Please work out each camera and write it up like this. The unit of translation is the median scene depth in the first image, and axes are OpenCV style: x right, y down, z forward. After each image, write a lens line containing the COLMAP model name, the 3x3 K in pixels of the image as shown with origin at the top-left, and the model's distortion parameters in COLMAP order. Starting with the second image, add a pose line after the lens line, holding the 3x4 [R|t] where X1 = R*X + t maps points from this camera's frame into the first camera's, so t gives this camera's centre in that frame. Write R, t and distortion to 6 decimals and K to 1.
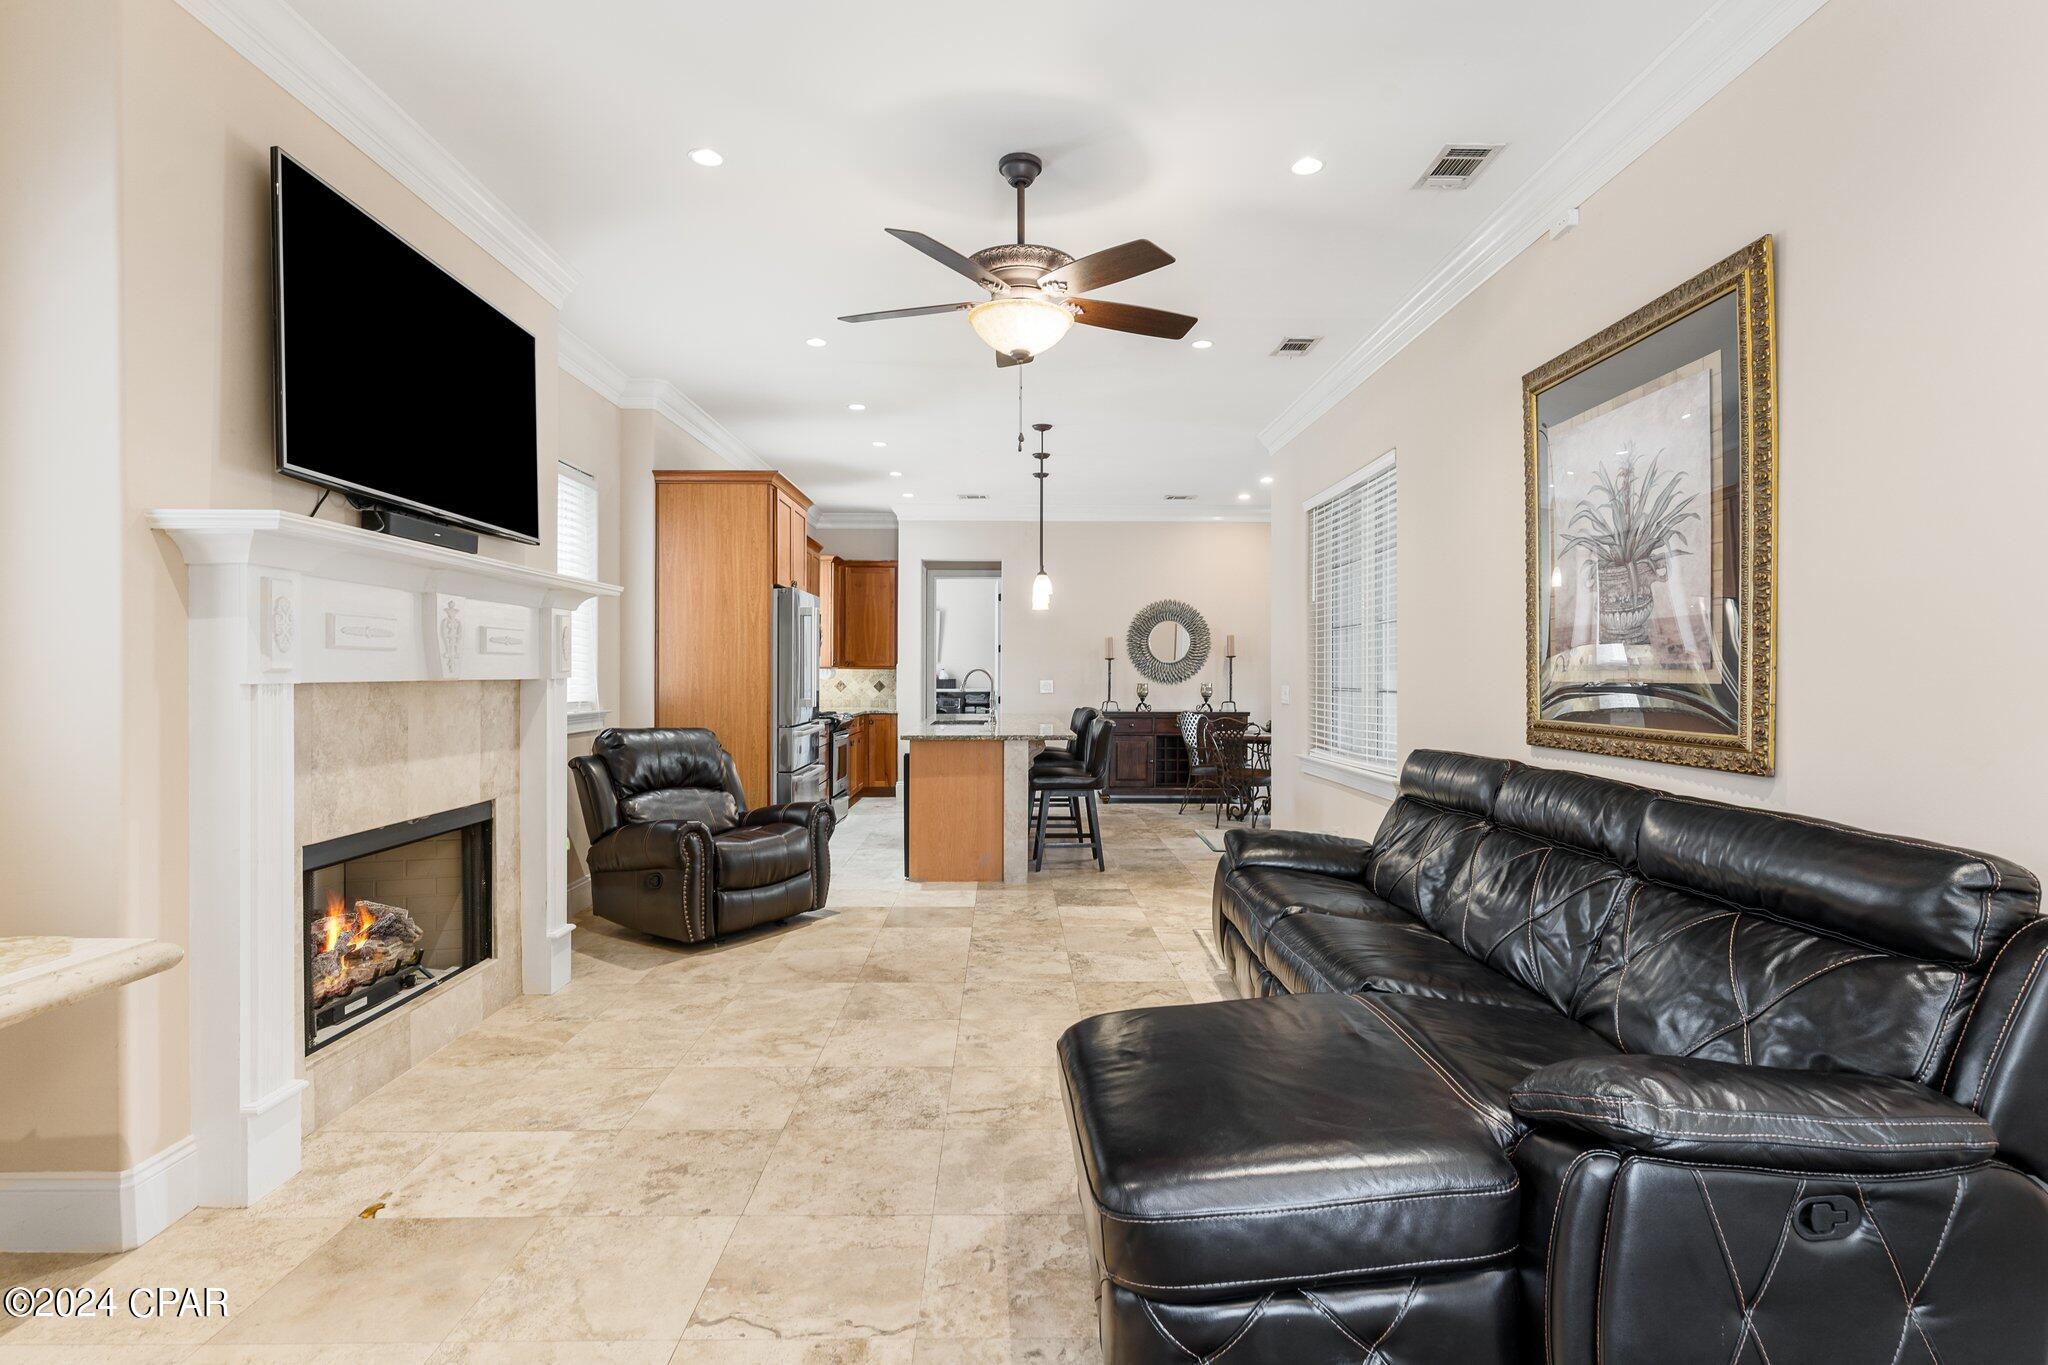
lens RADIAL K [[1012.1, 0, 1030.4], [0, 1012.1, 681.0], [0, 0, 1]] dist [-0.001208, 0.000139]
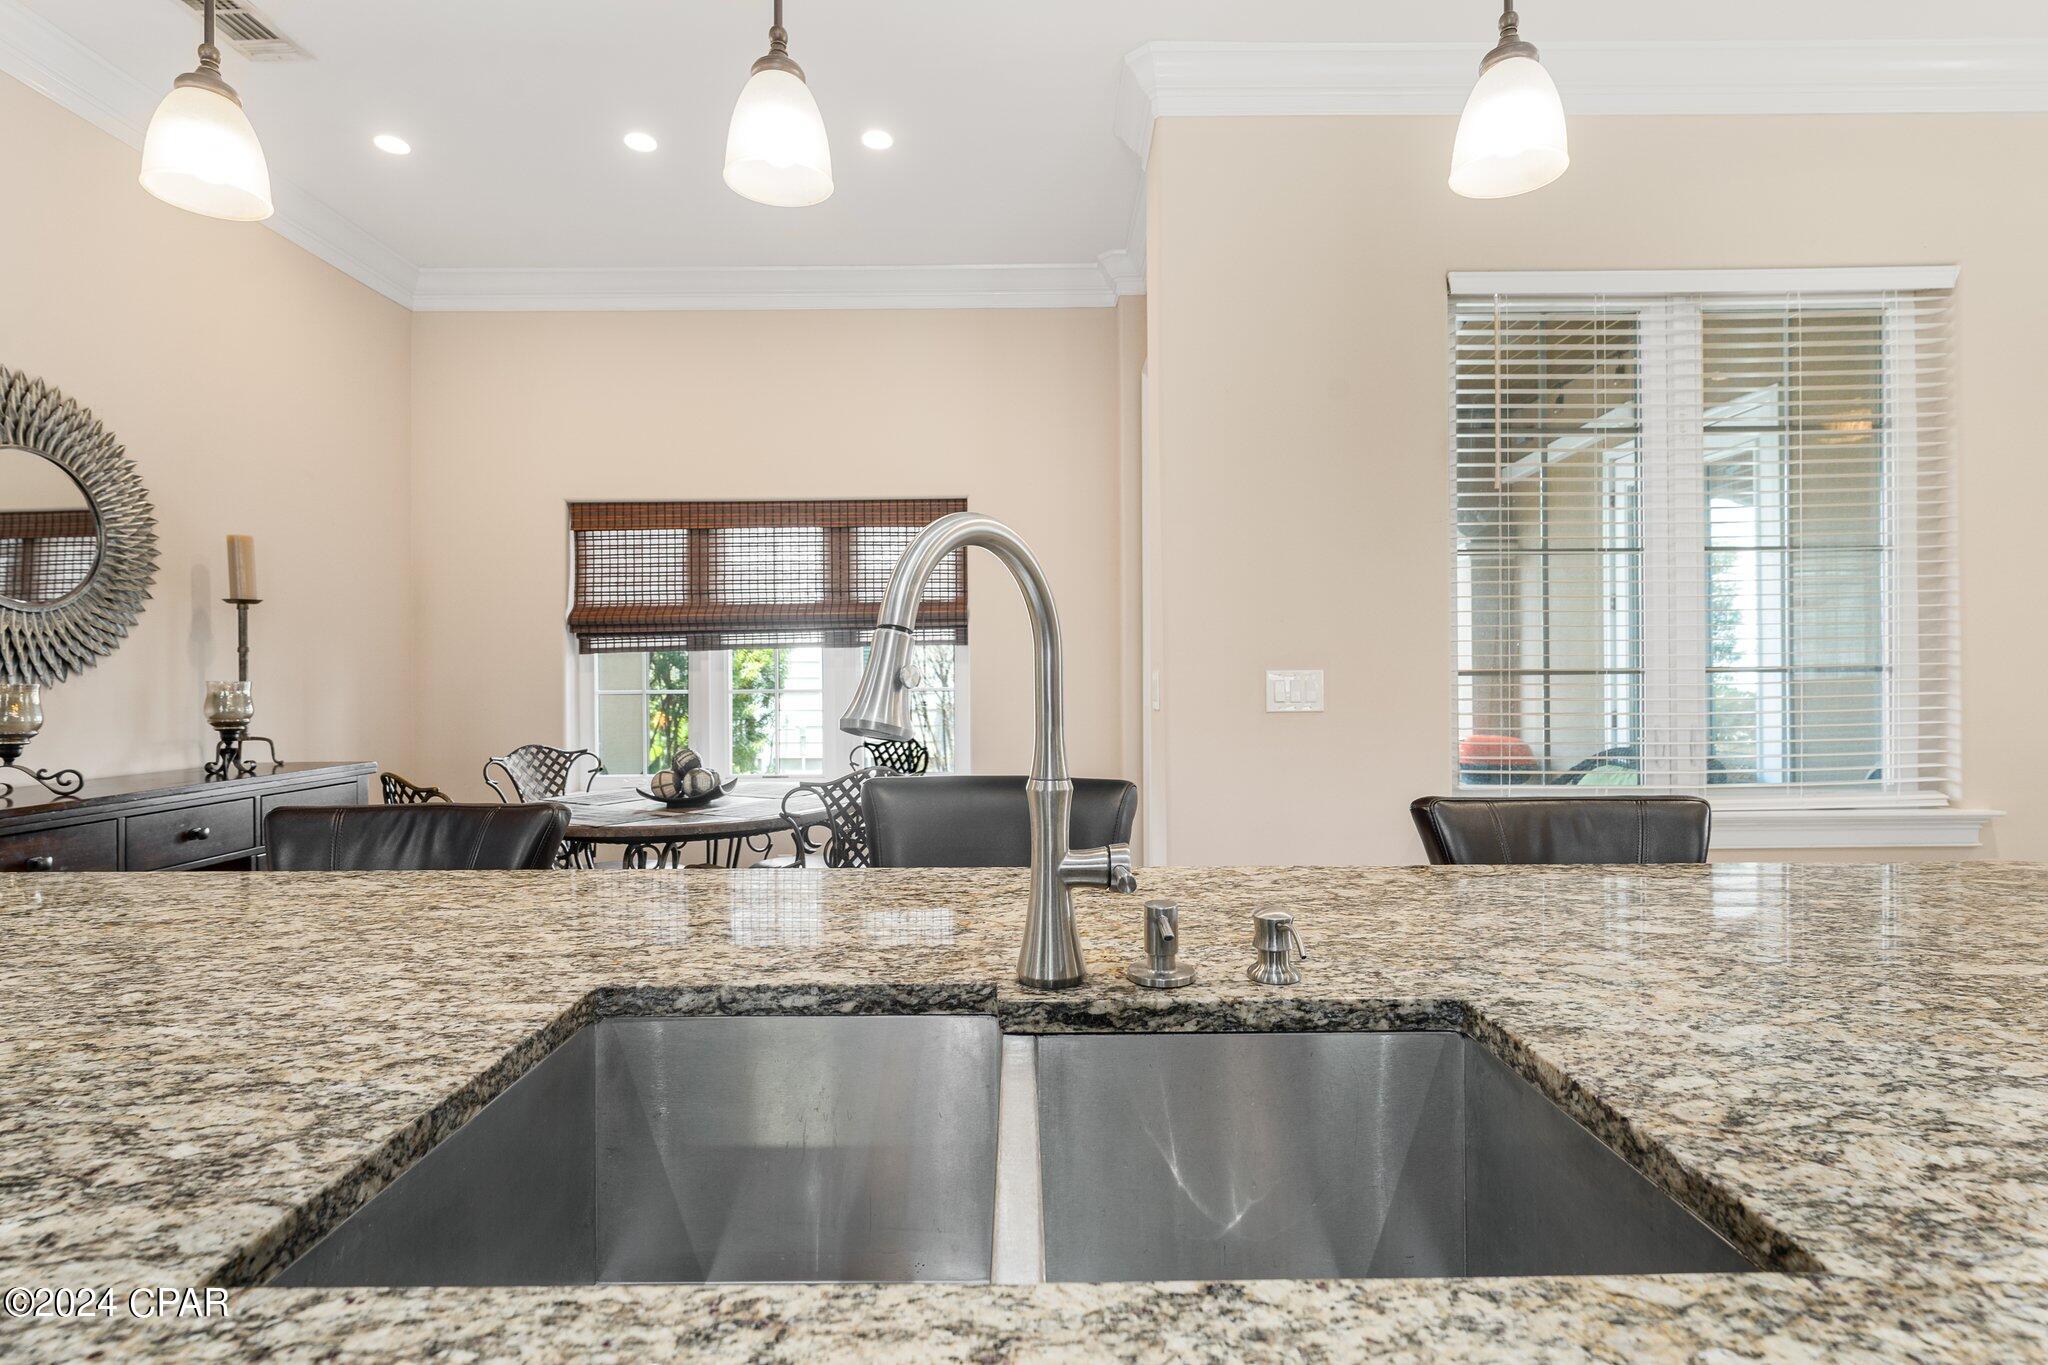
lens RADIAL K [[987.6, 0, 1024.0], [0, 987.6, 682.5], [0, 0, 1]] dist [-0.006239, -0.000353]
pose [[0.024853, -0.009435, 0.999647, -0.314212], [0.015469, 0.999839, 0.009053, 0.008903], [-0.999571, 0.015239, 0.024995, 1.992503]]
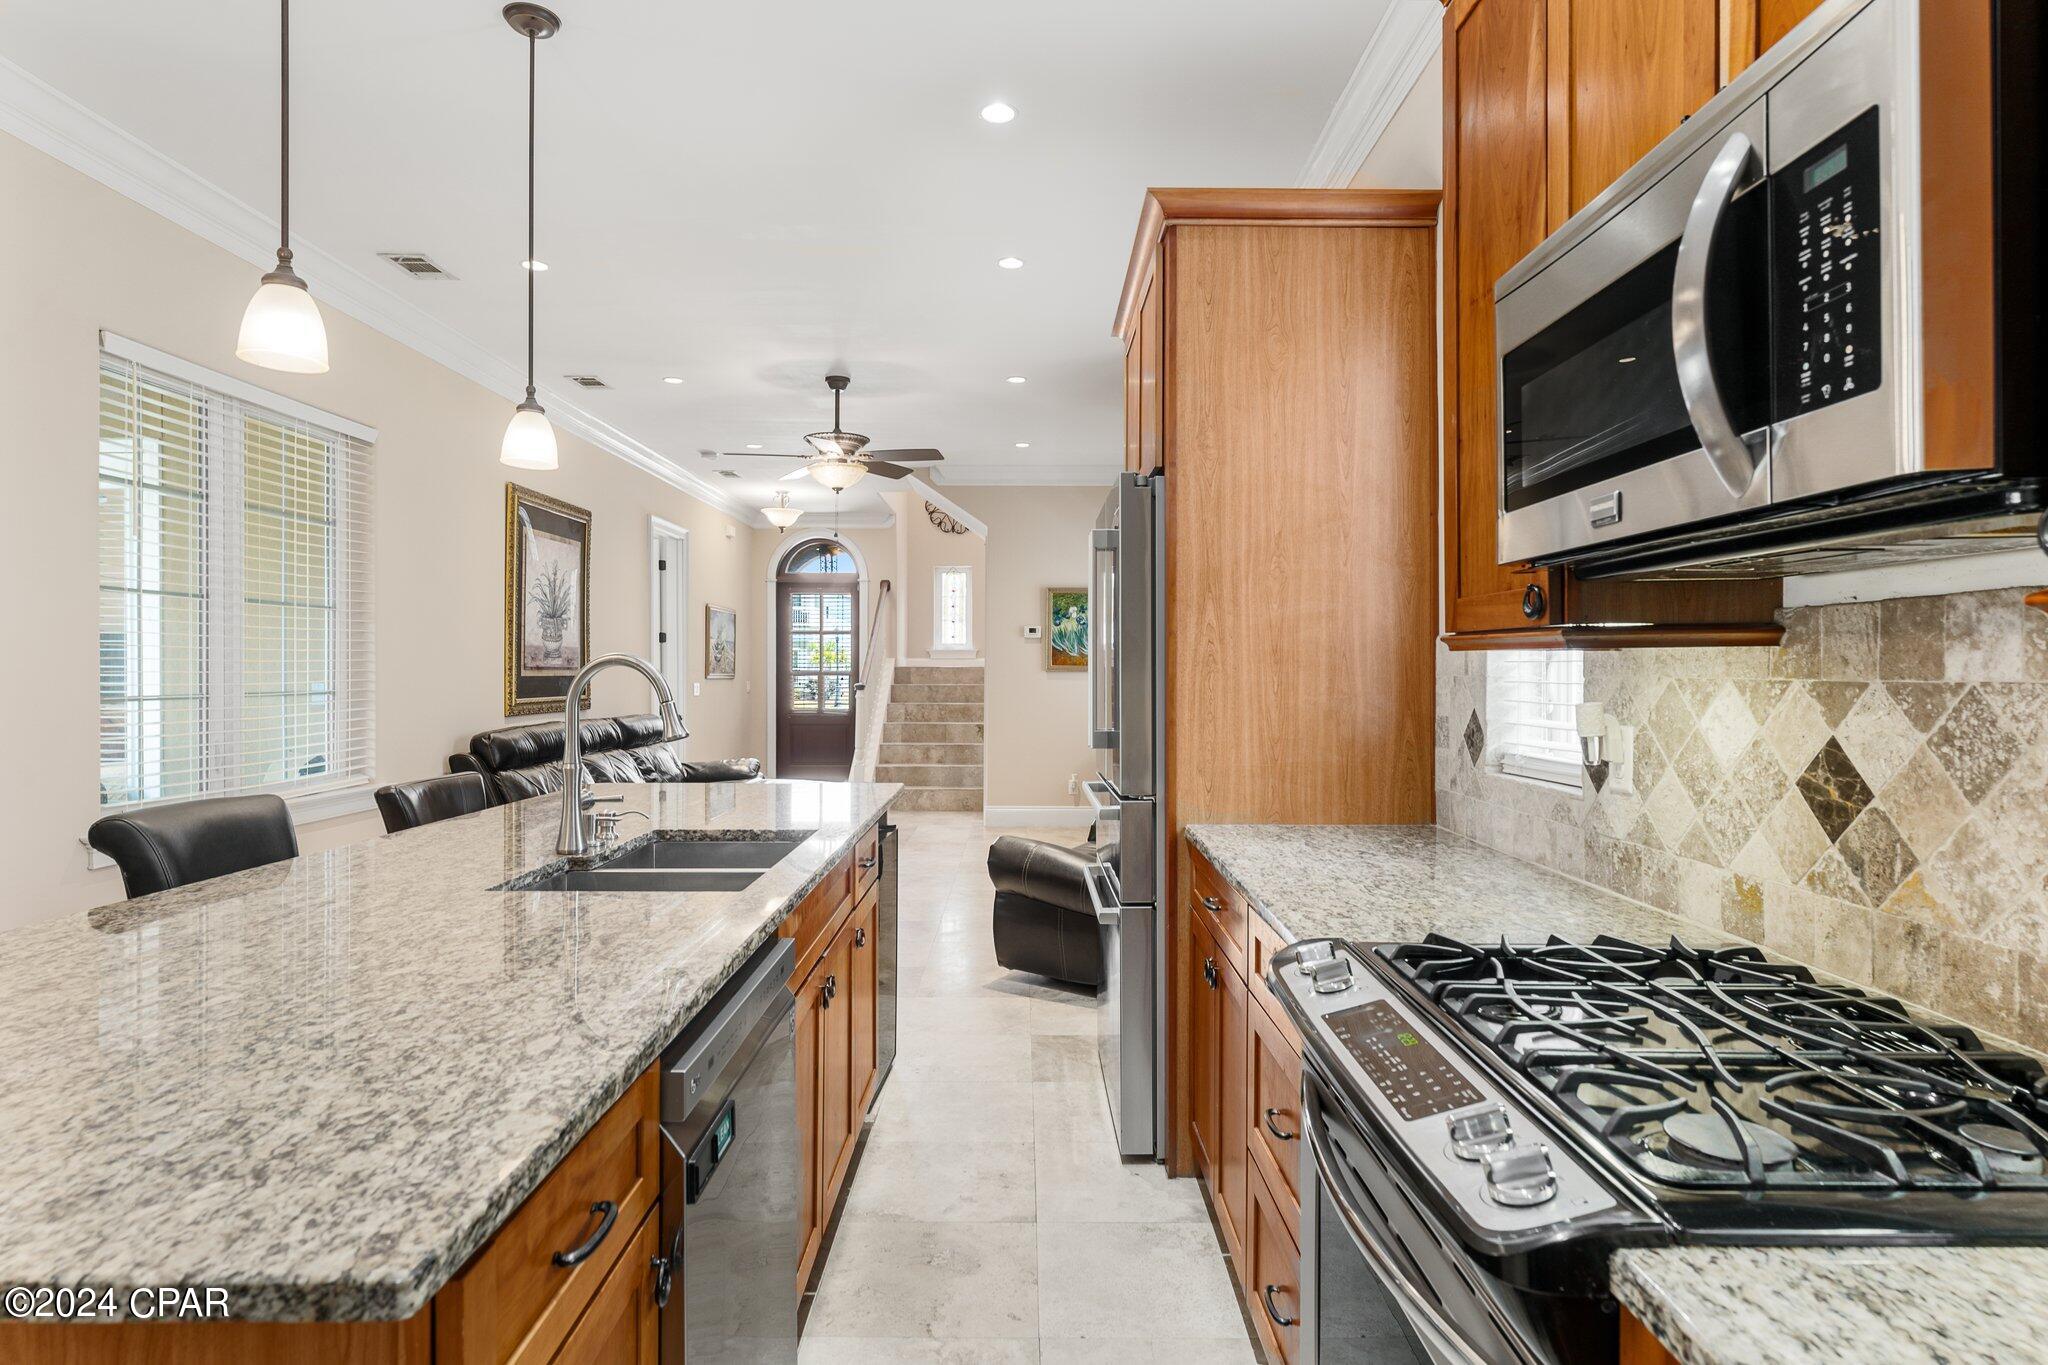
lens RADIAL K [[1115.3, 0, 1024.0], [0, 1115.3, 682.5], [0, 0, 1]] dist [-0.000498, 0.000232]
pose [[-0.999707, -0.004026, 0.023885, -0.337175], [-0.003631, 0.999856, 0.016562, -0.021030], [-0.023948, 0.016471, -0.999578, 2.601439]]
